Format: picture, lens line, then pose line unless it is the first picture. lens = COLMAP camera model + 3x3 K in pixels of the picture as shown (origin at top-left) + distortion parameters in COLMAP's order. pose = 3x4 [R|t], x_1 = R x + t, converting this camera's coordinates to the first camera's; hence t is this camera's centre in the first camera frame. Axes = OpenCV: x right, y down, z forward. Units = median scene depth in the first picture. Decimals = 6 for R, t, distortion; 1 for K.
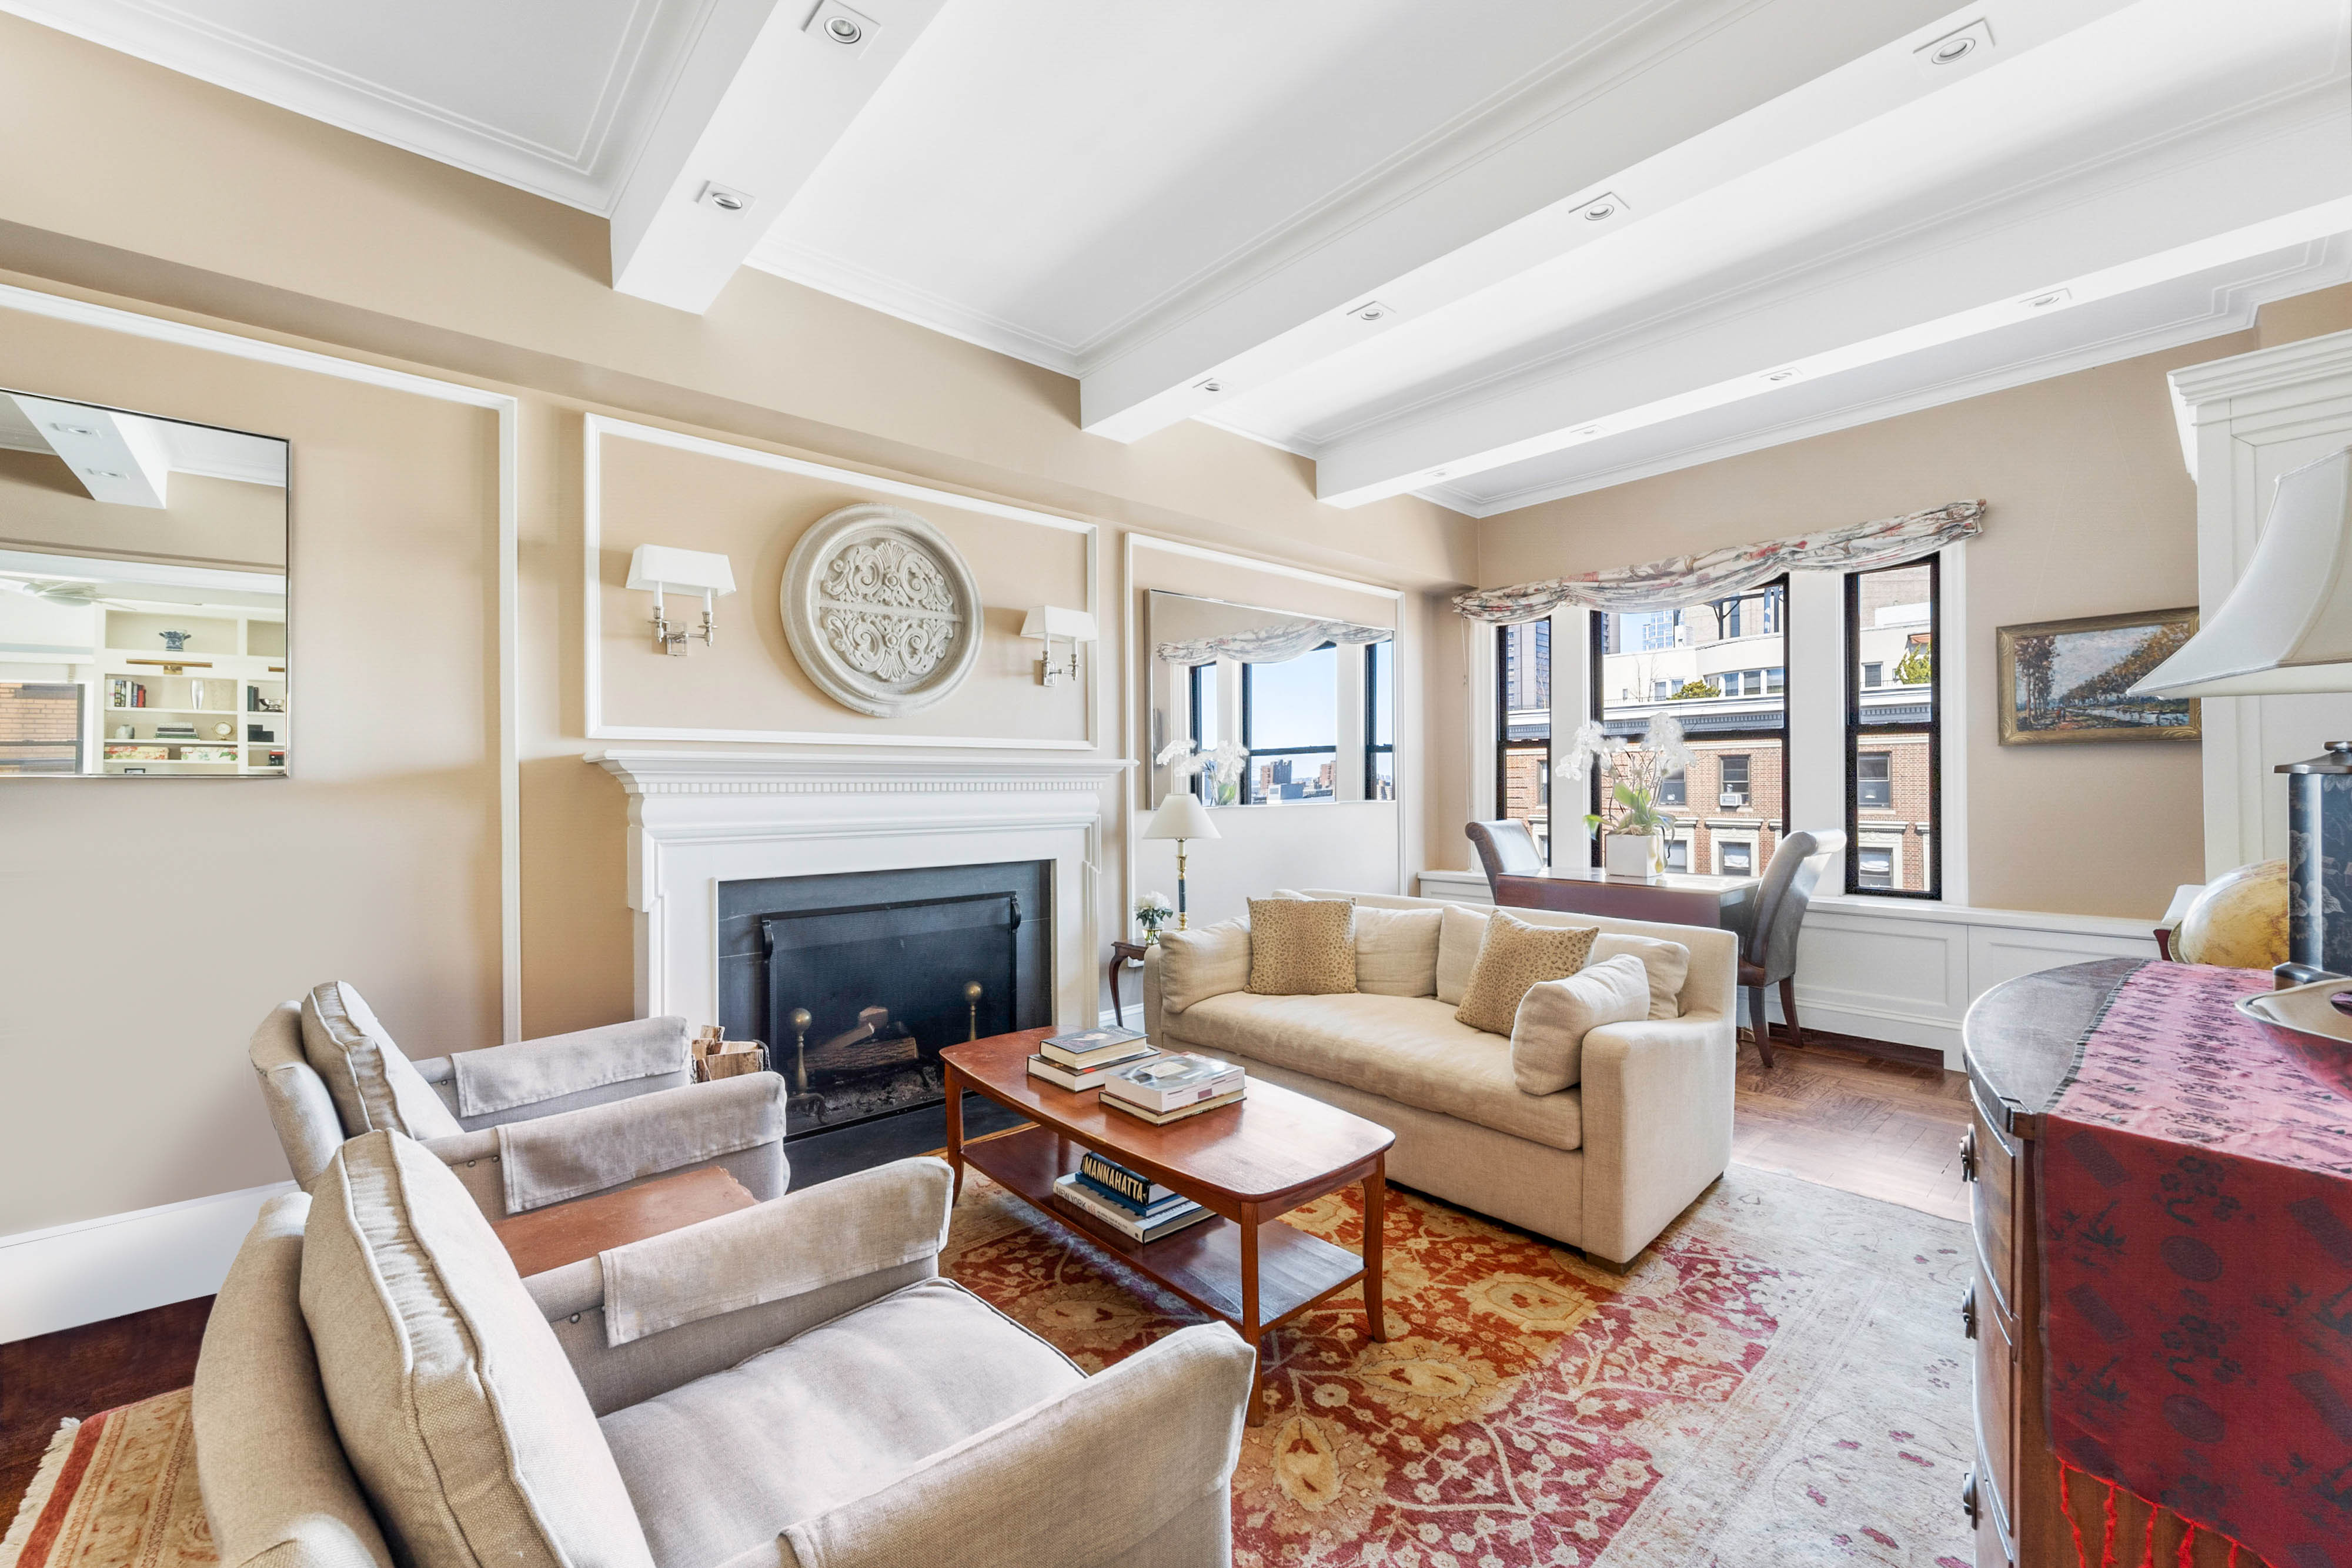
lens RADIAL K [[989.2, 0, 1190.5], [0, 989.2, 778.3], [0, 0, 1]] dist [0.008197, 0.000075]
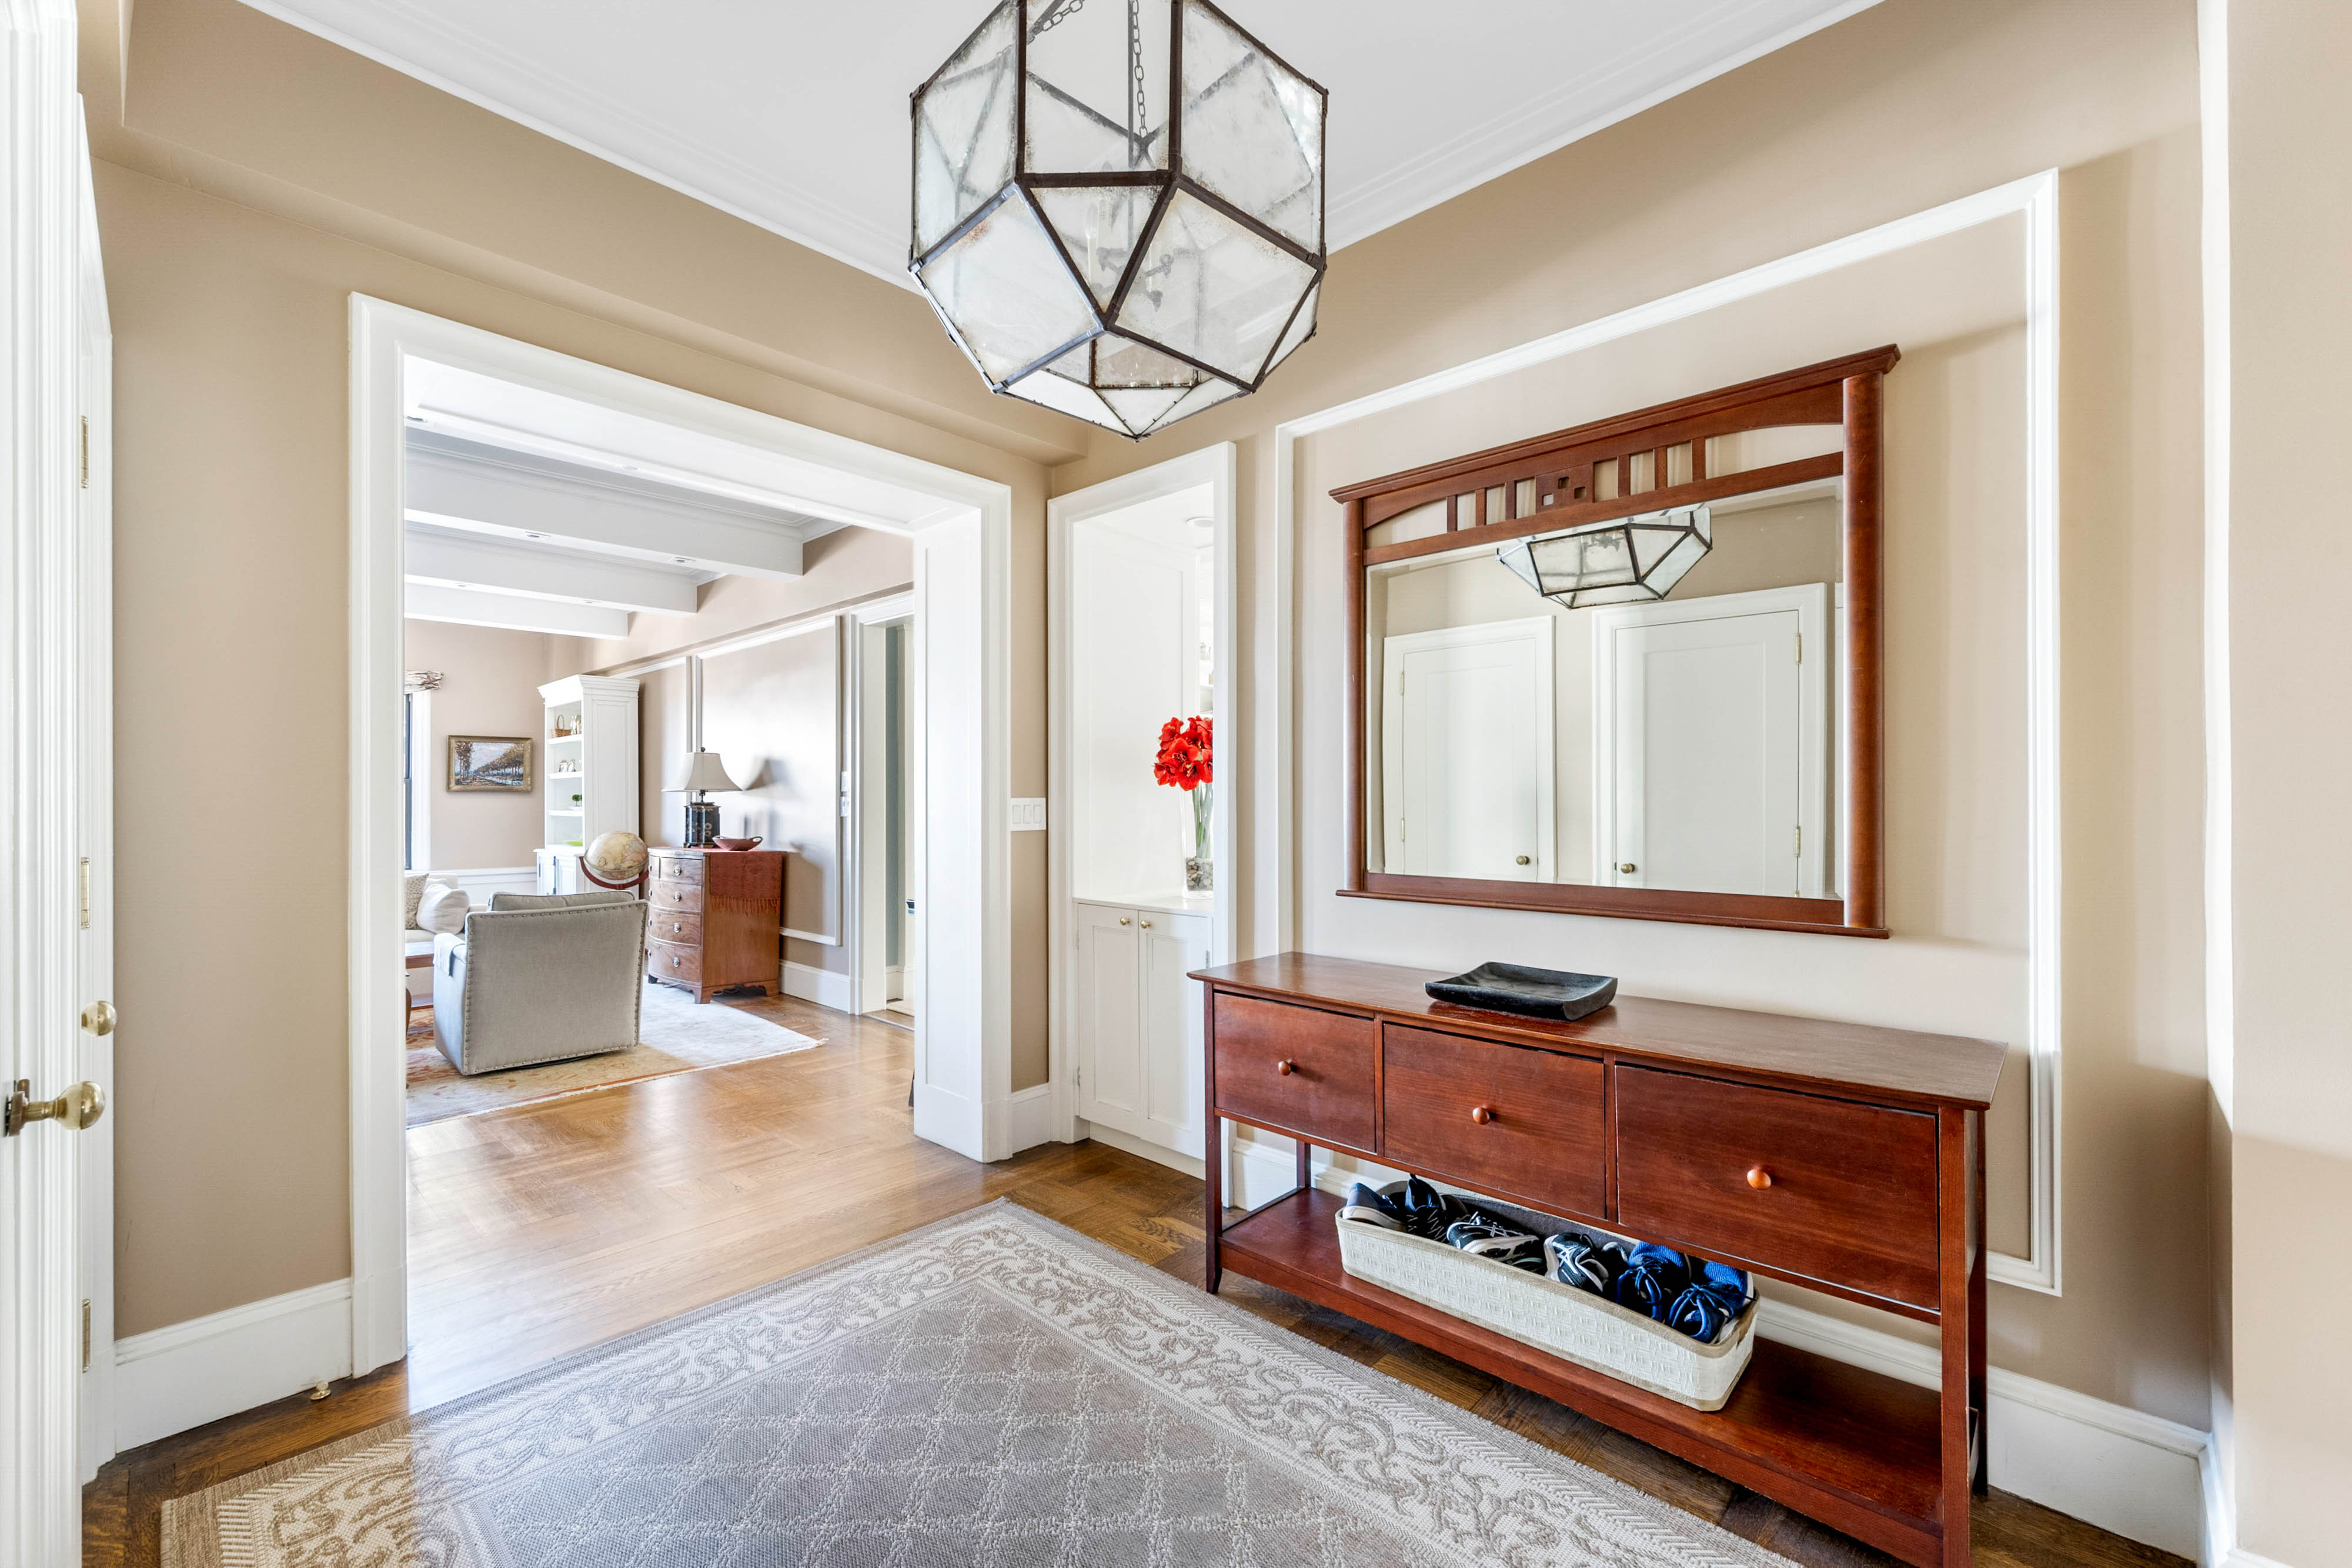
lens RADIAL K [[991.2, 0, 1162.2], [0, 991.2, 803.3], [0, 0, 1]] dist [-0.002184, 0.000044]
pose [[-0.049070, 0.004484, 0.998785, -1.378519], [-0.003070, 0.999985, -0.004640, -0.003530], [-0.998791, -0.003294, -0.049056, -0.412717]]
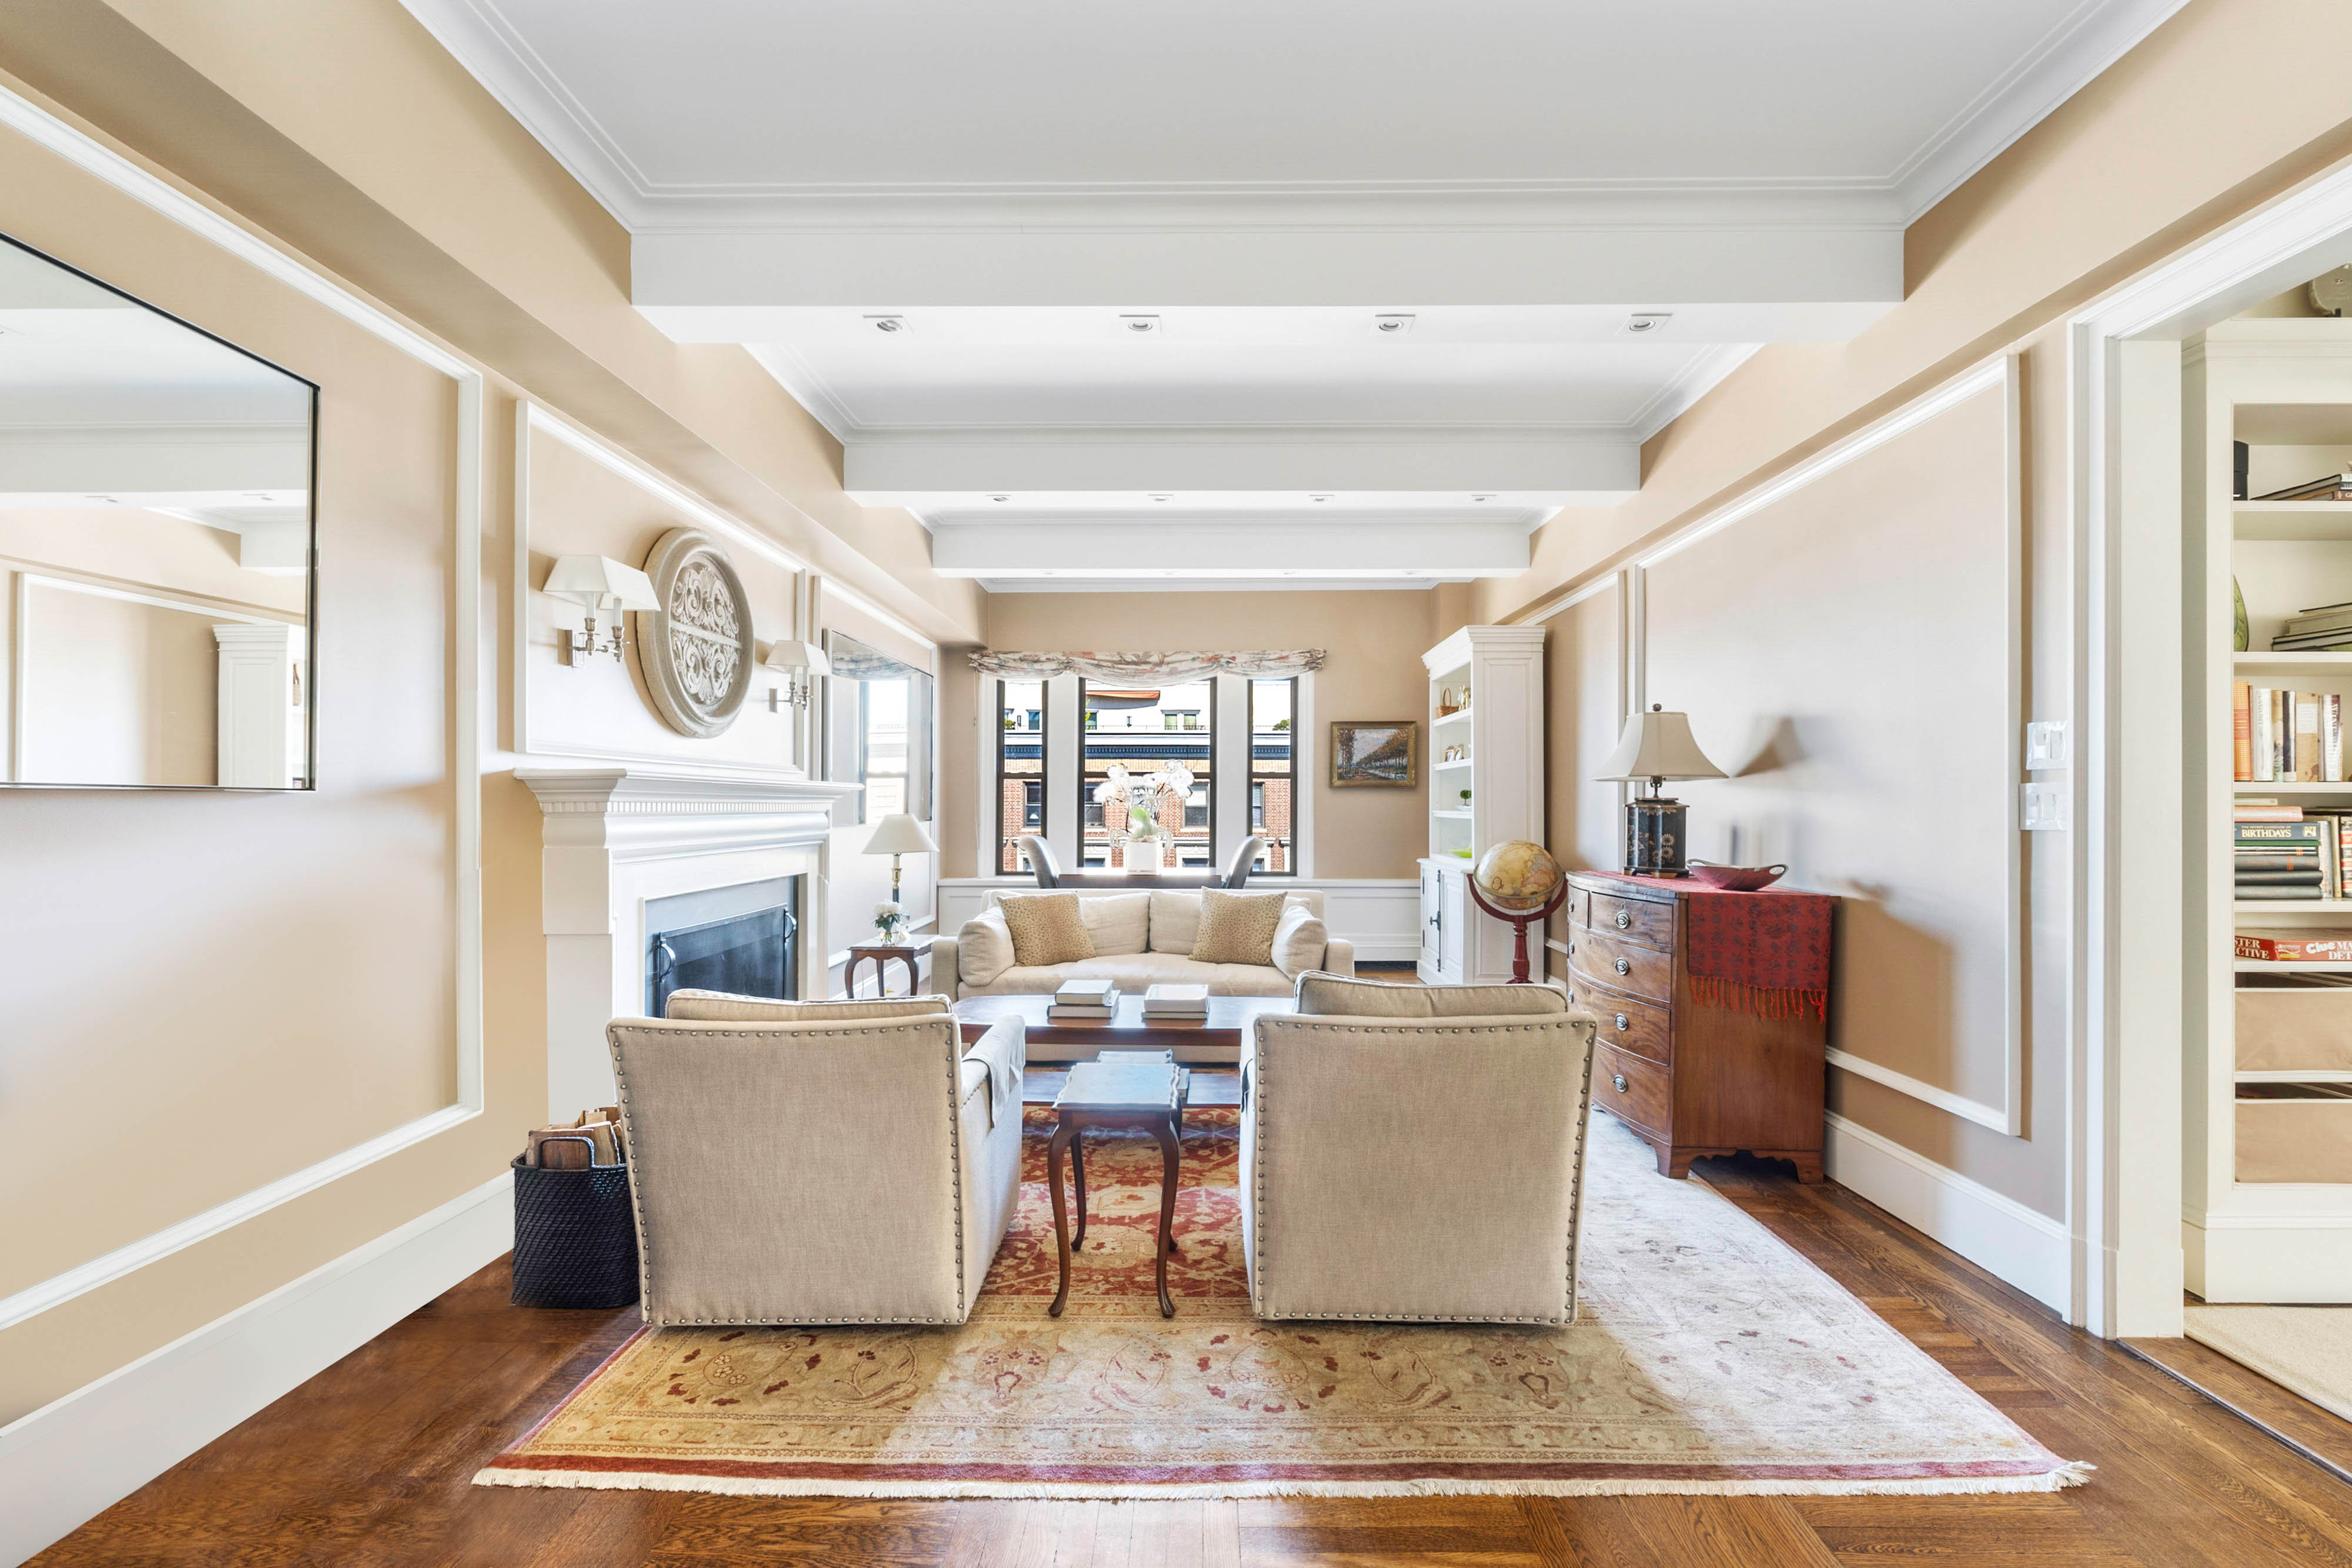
lens RADIAL K [[1005.0, 0, 1170.4], [0, 1005.0, 792.7], [0, 0, 1]] dist [0.000163, -0.000055]
pose [[0.699545, 0.015563, 0.714419, -0.702983], [-0.010276, 0.999879, -0.011719, 0.000397], [-0.714515, 0.000857, 0.699620, -0.065681]]
